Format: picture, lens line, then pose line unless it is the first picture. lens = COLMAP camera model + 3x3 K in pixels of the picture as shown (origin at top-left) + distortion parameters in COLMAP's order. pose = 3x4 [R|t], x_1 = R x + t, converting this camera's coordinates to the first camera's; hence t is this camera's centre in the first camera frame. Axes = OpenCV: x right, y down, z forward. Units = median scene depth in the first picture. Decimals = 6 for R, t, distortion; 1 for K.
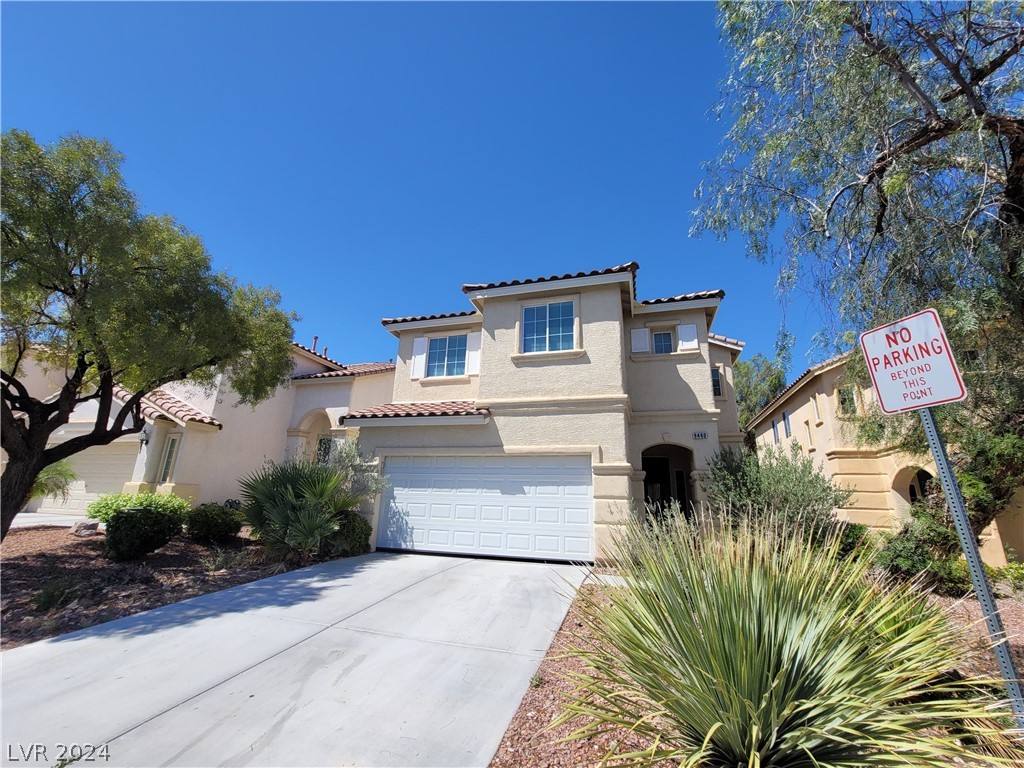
lens RADIAL K [[418.1, 0, 514.8], [0, 418.1, 389.4], [0, 0, 1]] dist [-0.003708, 0.000029]
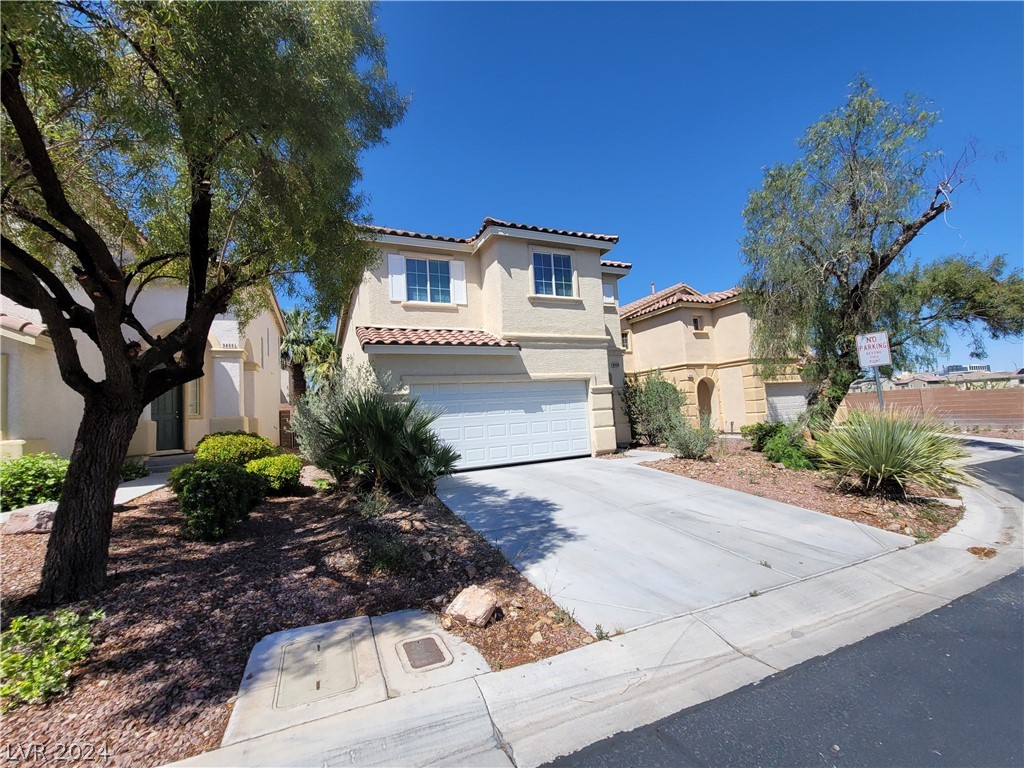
lens RADIAL K [[418.1, 0, 512.6], [0, 418.1, 387.6], [0, 0, 1]] dist [-0.003708, 0.000029]
pose [[0.752014, -0.032980, 0.658322, -0.844871], [-0.094170, 0.983127, 0.156824, -0.008053], [-0.652386, -0.179928, 0.736219, 0.146985]]
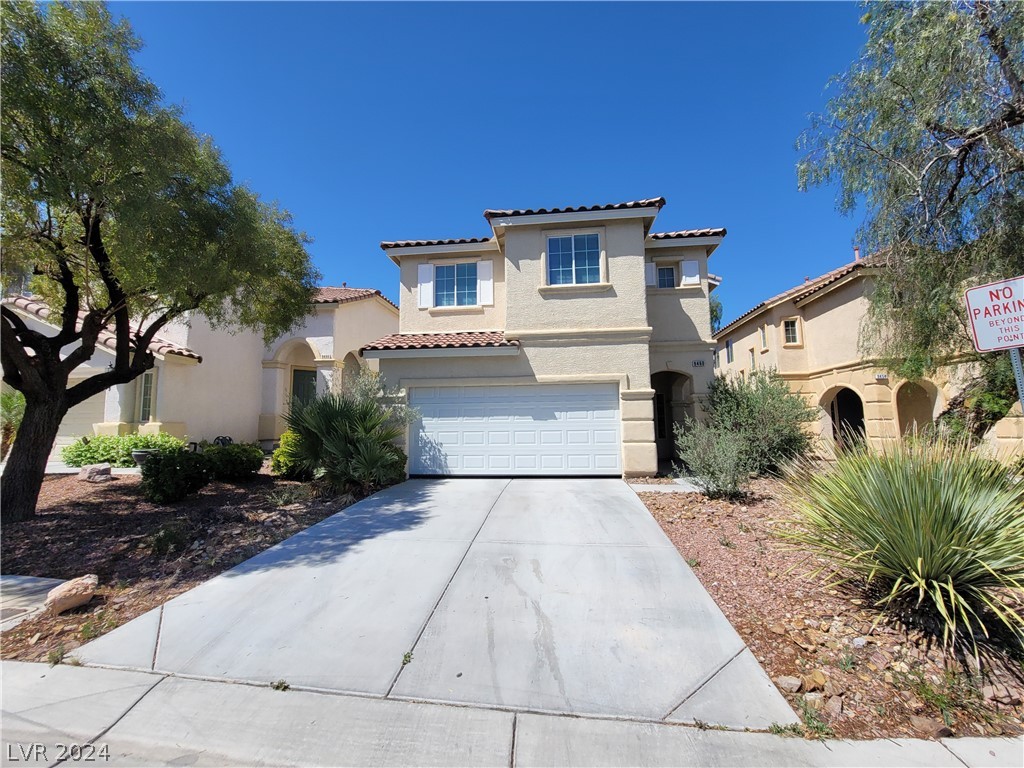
lens RADIAL K [[418.1, 0, 513.3], [0, 418.1, 386.8], [0, 0, 1]] dist [-0.003708, 0.000029]
pose [[0.983131, -0.022544, 0.181509, -0.272229], [-0.008602, 0.985578, 0.169005, -0.014468], [-0.182702, -0.167716, 0.968758, -0.015548]]
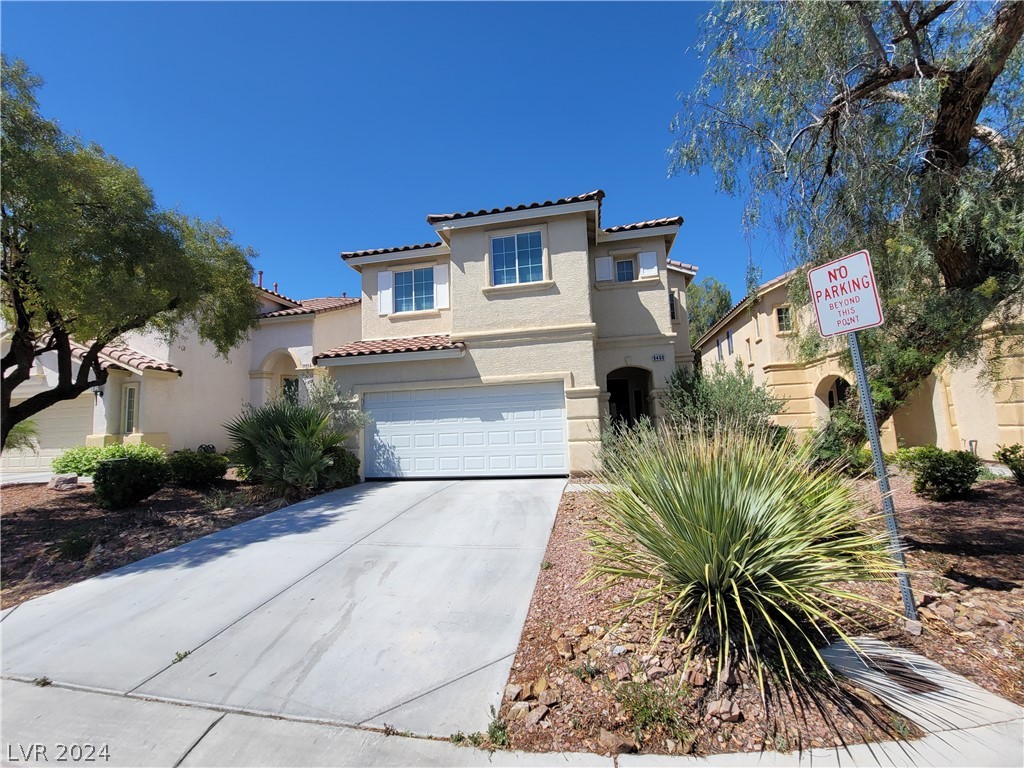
lens RADIAL K [[418.1, 0, 513.1], [0, 418.1, 386.5], [0, 0, 1]] dist [-0.003708, 0.000029]
pose [[0.993206, -0.057231, 0.101323, -0.053768], [0.039728, 0.985152, 0.167027, -0.013812], [-0.109377, -0.161867, 0.980732, -0.047272]]
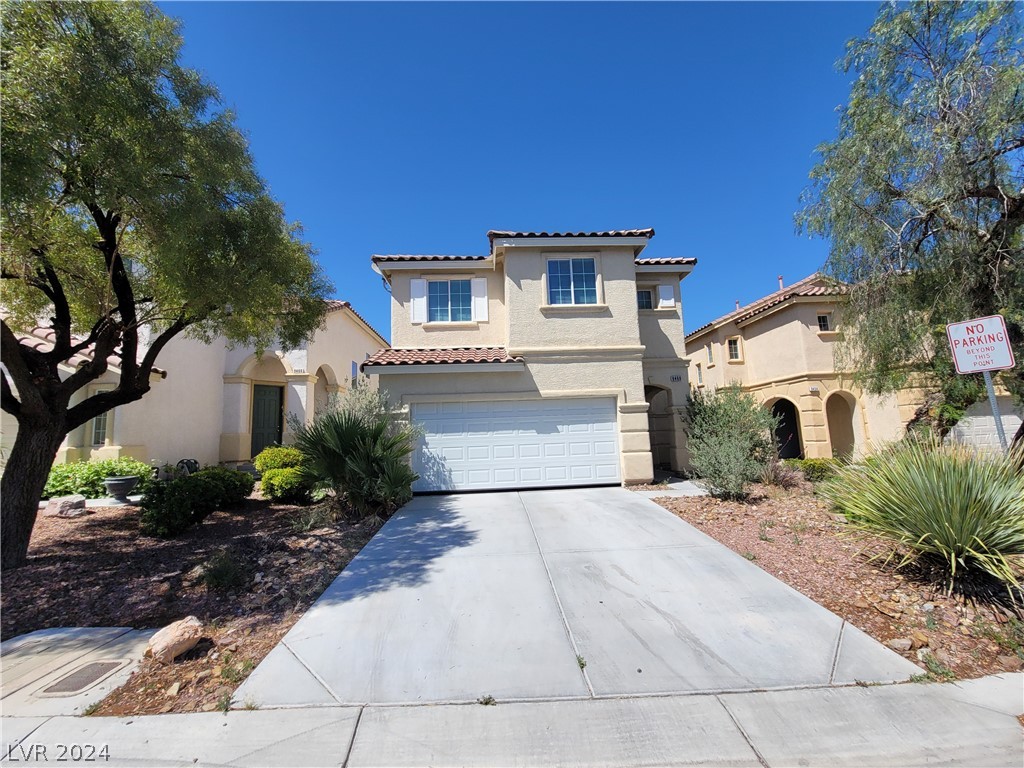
lens RADIAL K [[418.1, 0, 513.2], [0, 418.1, 387.6], [0, 0, 1]] dist [-0.003708, 0.000029]
pose [[0.938960, -0.022149, 0.343313, -0.465512], [-0.027503, 0.989899, 0.139085, -0.023202], [-0.342925, -0.140037, 0.928866, 0.007601]]
